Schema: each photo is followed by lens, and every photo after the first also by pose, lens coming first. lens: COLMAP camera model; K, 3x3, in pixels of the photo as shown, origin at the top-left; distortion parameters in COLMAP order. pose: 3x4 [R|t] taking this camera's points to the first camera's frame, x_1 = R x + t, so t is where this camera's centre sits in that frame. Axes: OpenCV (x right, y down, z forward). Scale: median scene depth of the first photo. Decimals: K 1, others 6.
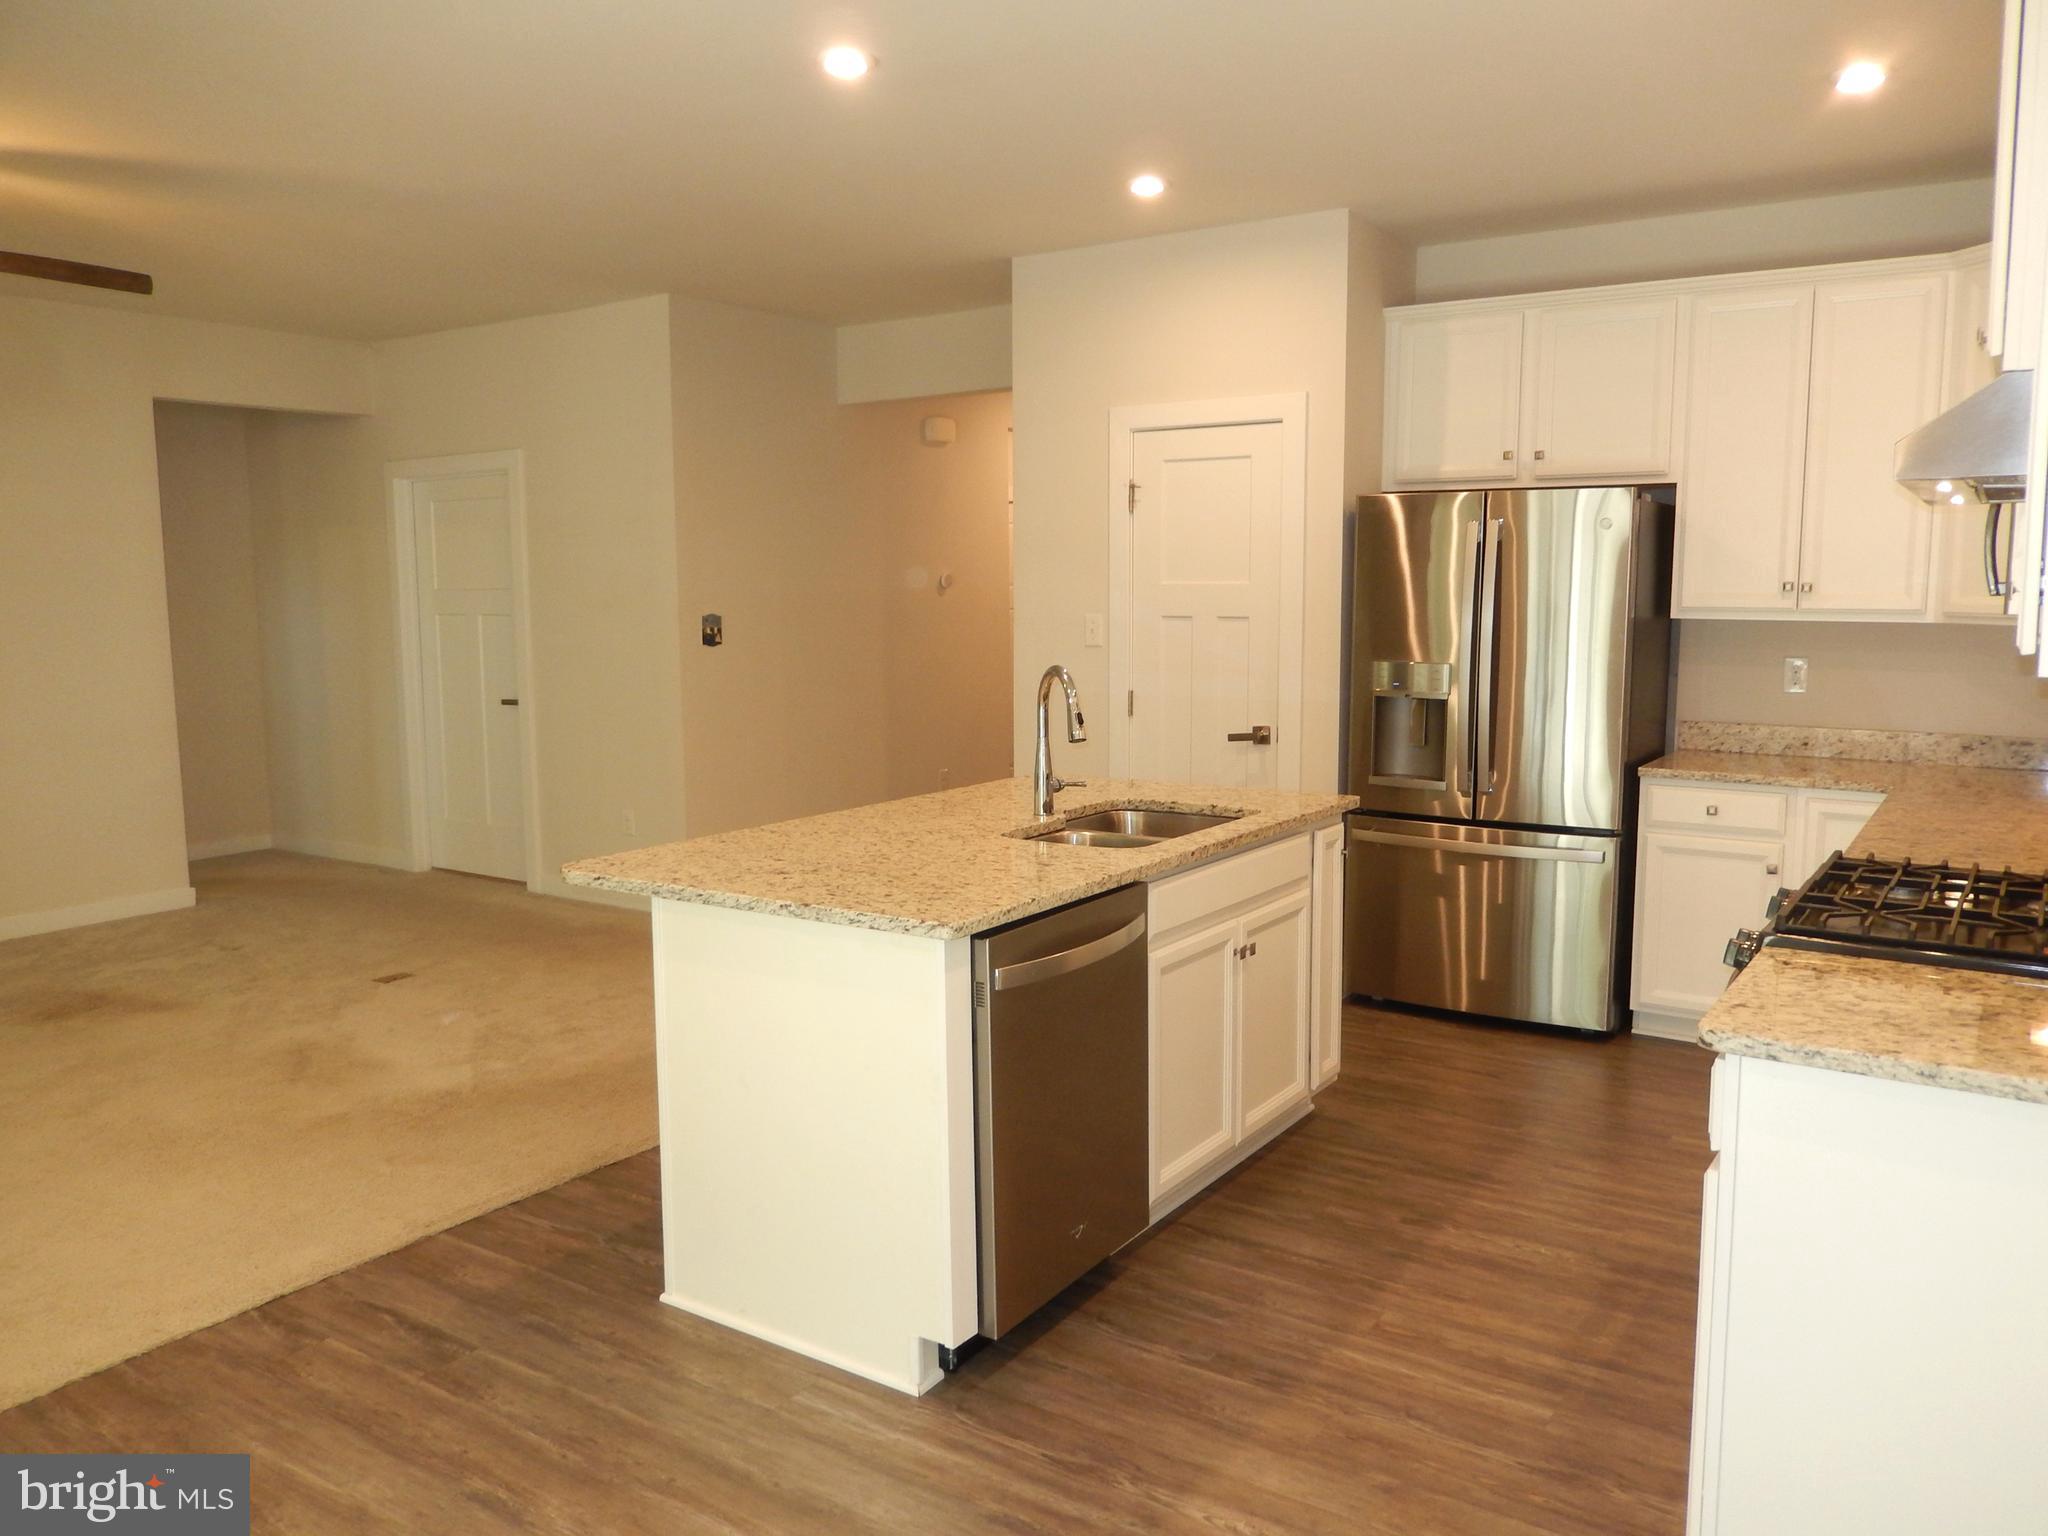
lens RADIAL K [[1575.5, 0, 1034.4], [0, 1575.5, 773.4], [0, 0, 1]] dist [0.069465, -0.037630]
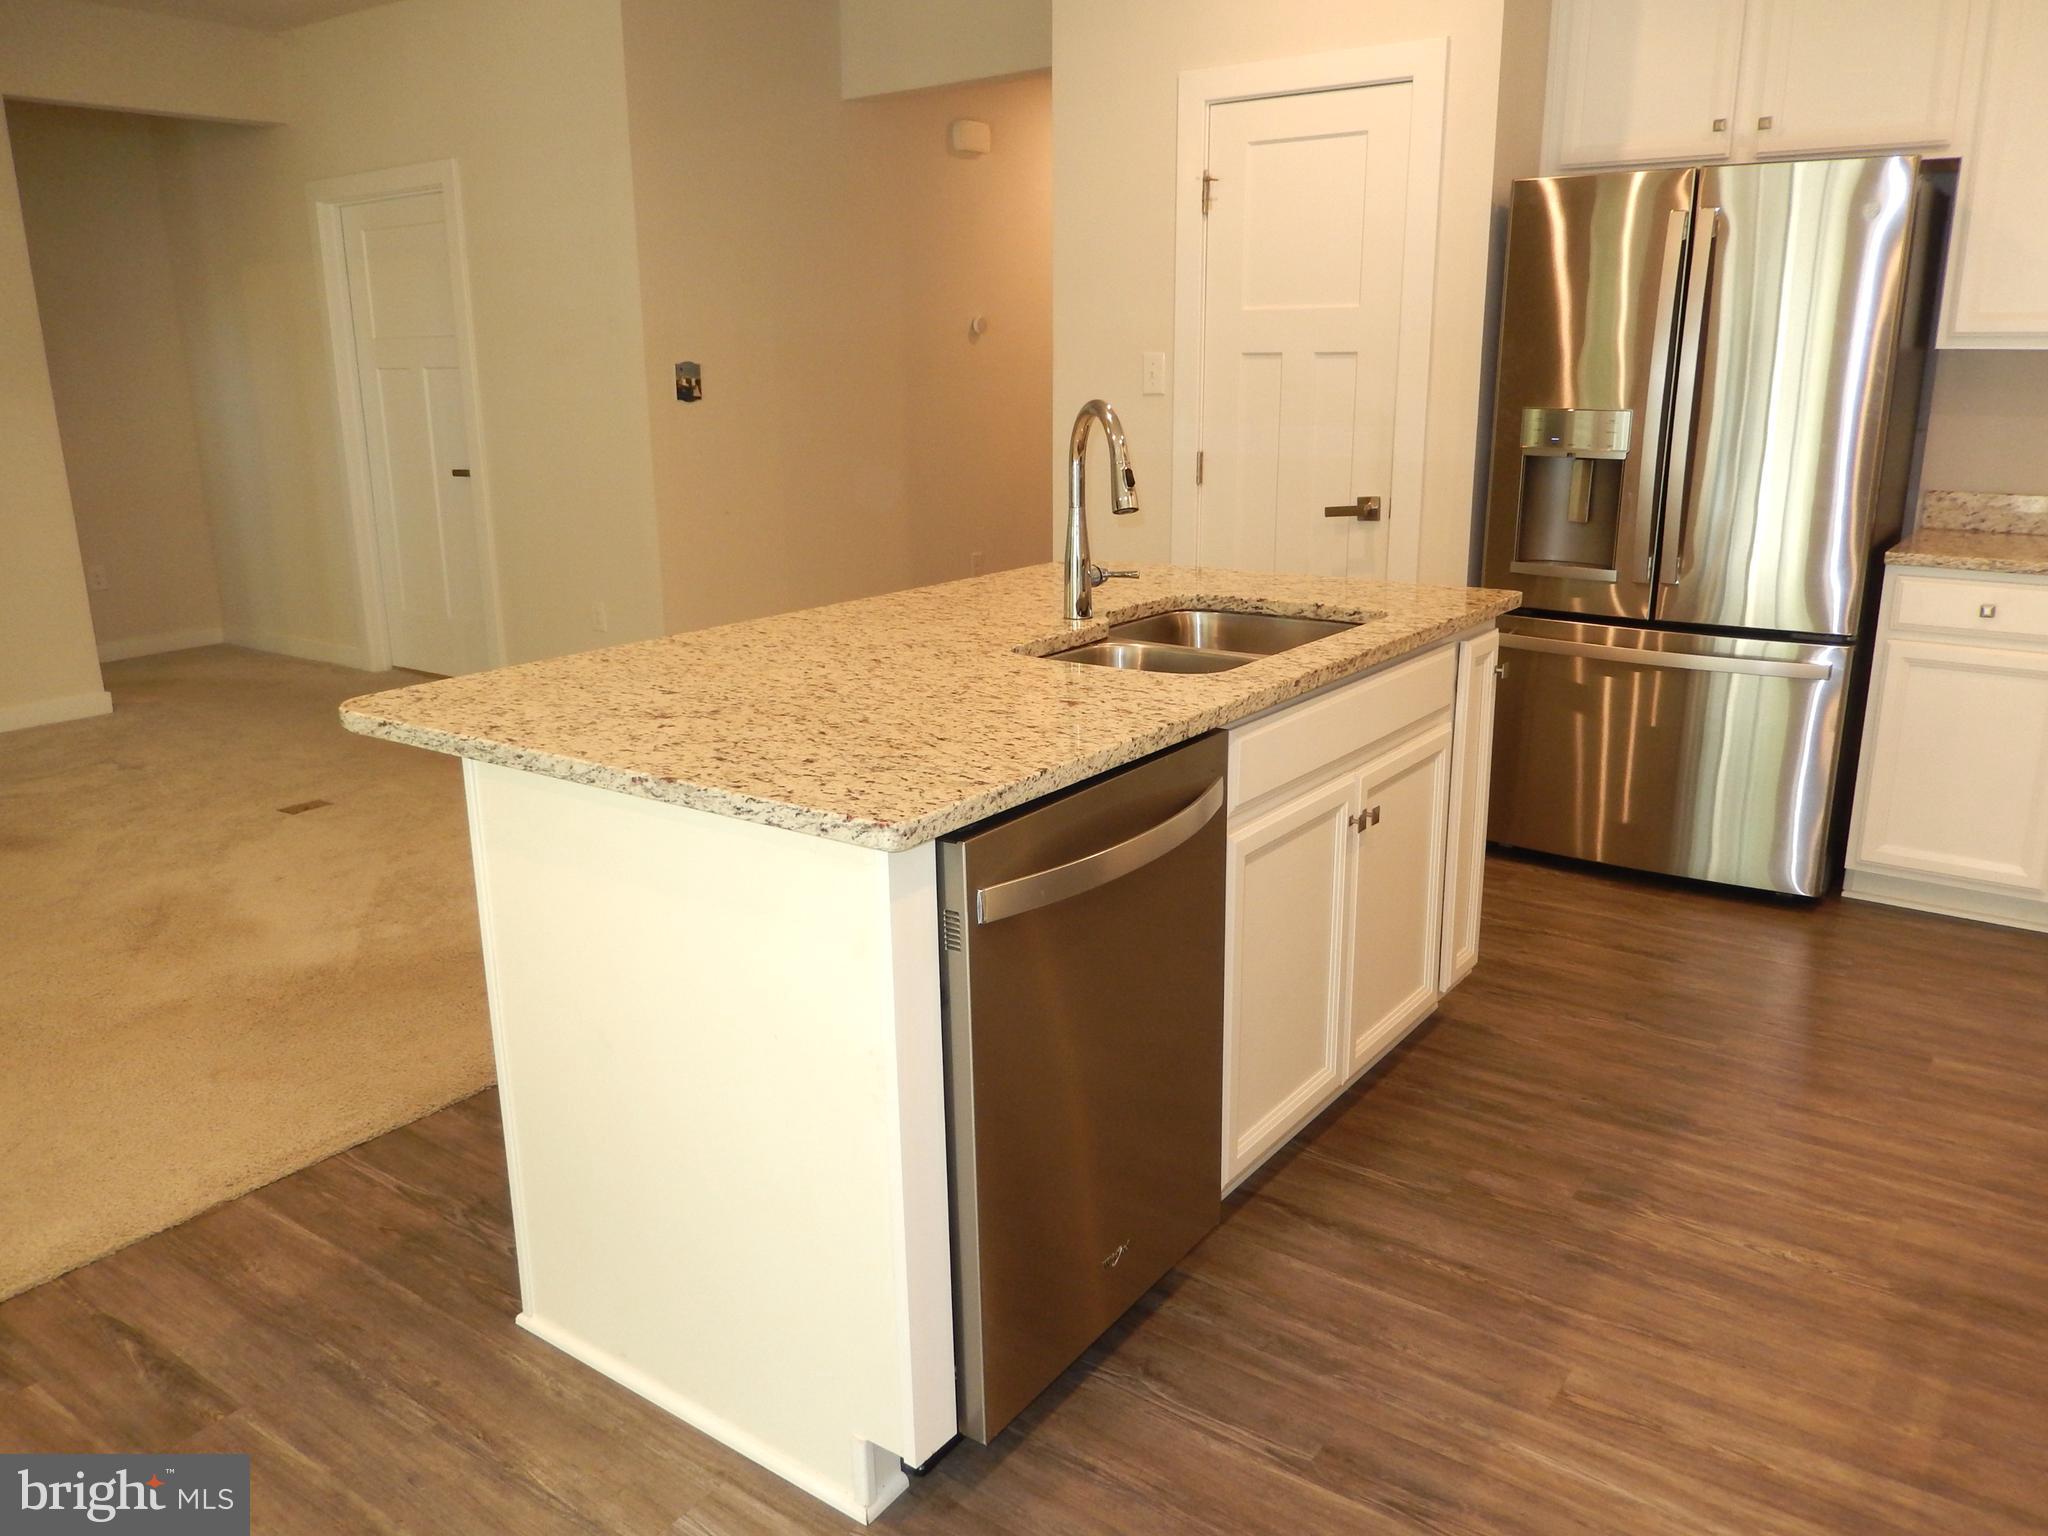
lens RADIAL K [[1553.7, 0, 1035.8], [0, 1553.7, 781.1], [0, 0, 1]] dist [0.000913, -0.002809]
pose [[0.999248, 0.005043, -0.038433, 0.015247], [0.000511, 0.989703, 0.143134, -0.001455], [0.038759, -0.143046, 0.988957, 0.323861]]
